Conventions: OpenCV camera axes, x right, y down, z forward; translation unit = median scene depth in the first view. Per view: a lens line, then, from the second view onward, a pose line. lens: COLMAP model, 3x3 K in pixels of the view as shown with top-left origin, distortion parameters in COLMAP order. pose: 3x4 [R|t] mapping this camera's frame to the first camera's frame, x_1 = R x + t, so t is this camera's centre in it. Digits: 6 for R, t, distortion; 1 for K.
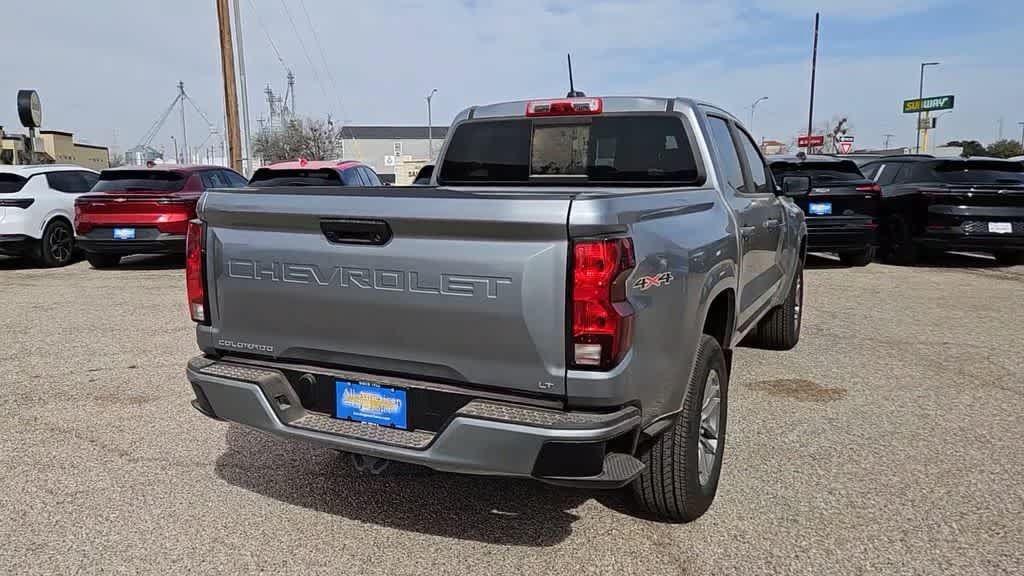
lens RADIAL K [[776.4, 0, 499.7], [0, 776.4, 285.2], [0, 0, 1]] dist [0.088155, -0.080927]
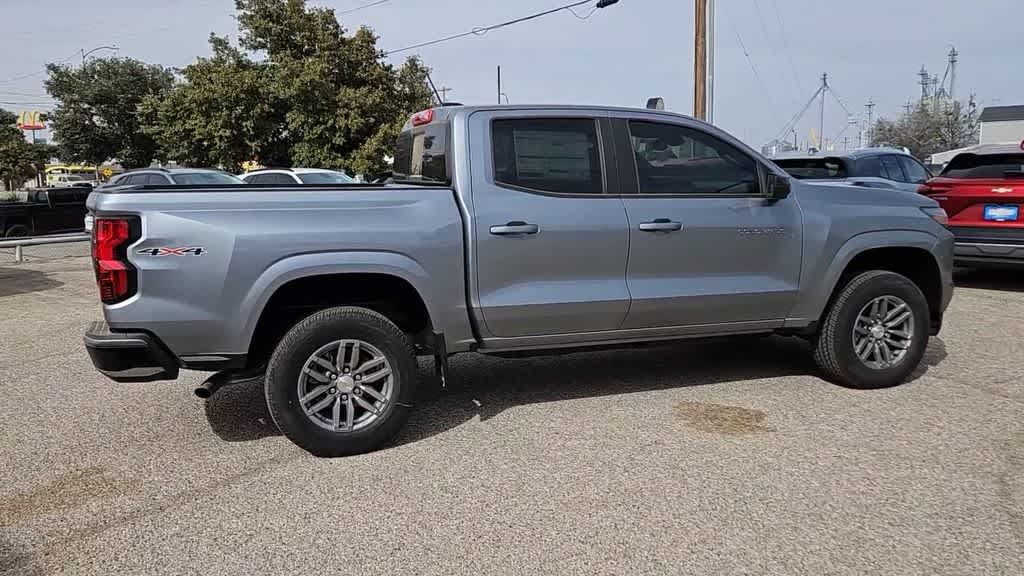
lens RADIAL K [[776.6, 0, 485.6], [0, 776.6, 289.2], [0, 0, 1]] dist [0.089756, -0.091542]
pose [[0.696163, 0.100534, -0.710809, 1.303033], [-0.090502, 0.994536, 0.052026, -0.051166], [0.712156, 0.028111, 0.701458, 0.319488]]
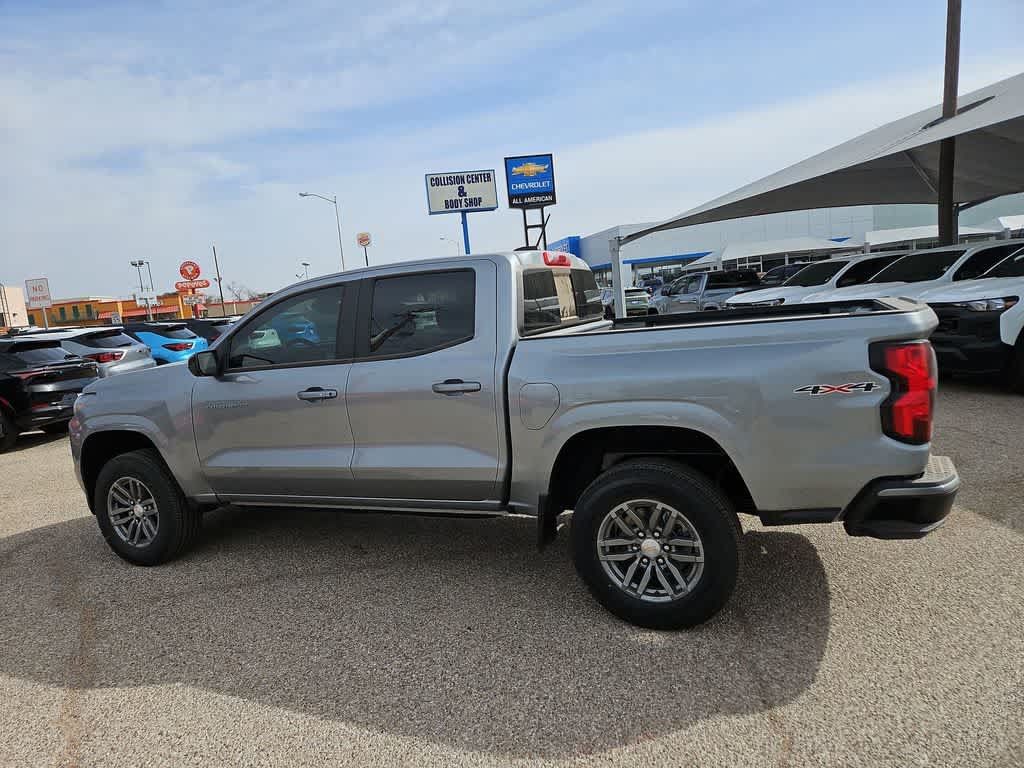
lens RADIAL K [[683.9, 0, 495.7], [0, 683.9, 385.5], [0, 0, 1]] dist [0.089763, -0.071142]
pose [[-0.034965, -0.118049, 0.992392, -1.189132], [0.231853, 0.964949, 0.122953, -0.248489], [-0.972122, 0.234389, -0.006370, 1.461167]]
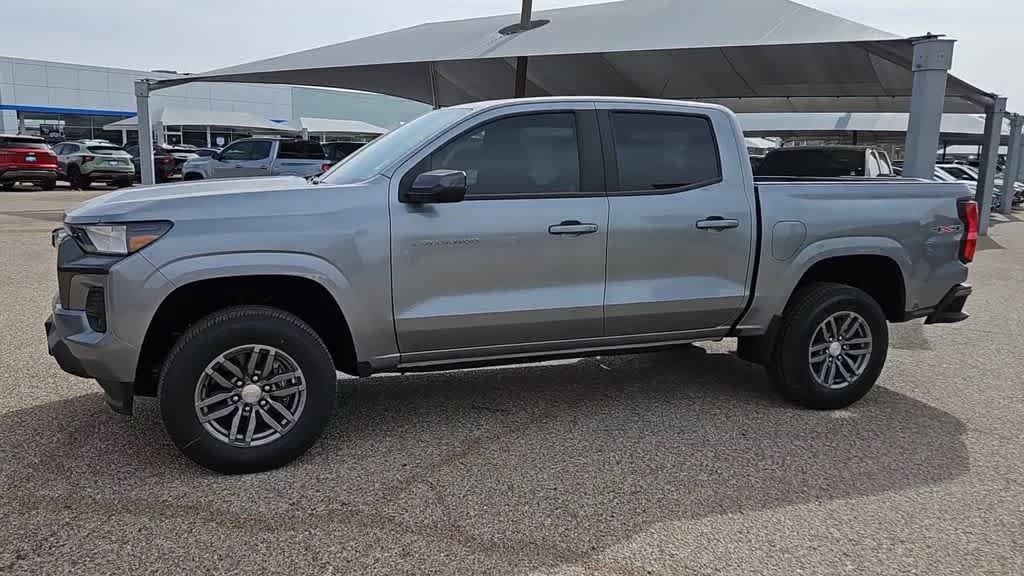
lens RADIAL K [[776.4, 0, 499.7], [0, 776.4, 285.2], [0, 0, 1]] dist [0.088155, -0.080927]
pose [[-0.737256, -0.123596, 0.664211, -0.747083], [0.076966, 0.961359, 0.264319, -0.414922], [-0.671215, 0.245992, -0.699256, 2.757233]]
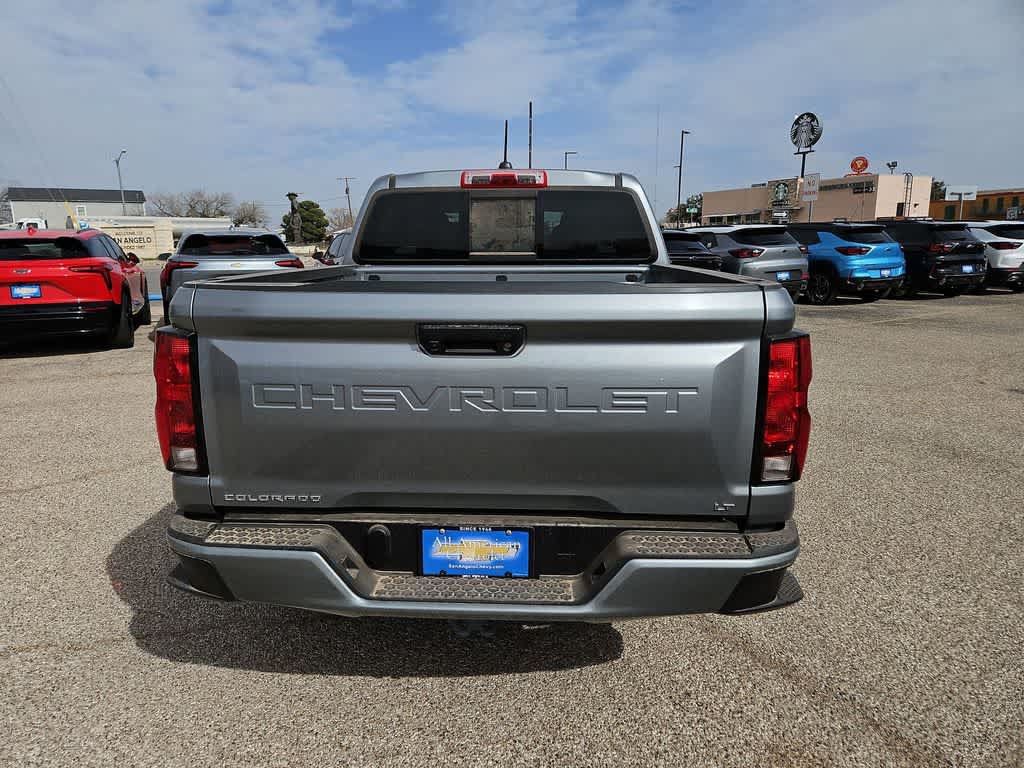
lens RADIAL K [[683.9, 0, 495.7], [0, 683.9, 385.5], [0, 0, 1]] dist [0.089763, -0.071142]
pose [[0.918502, -0.085642, 0.386031, -0.342261], [0.060204, 0.995170, 0.077535, -0.059764], [-0.390807, -0.047975, 0.919222, 0.300726]]
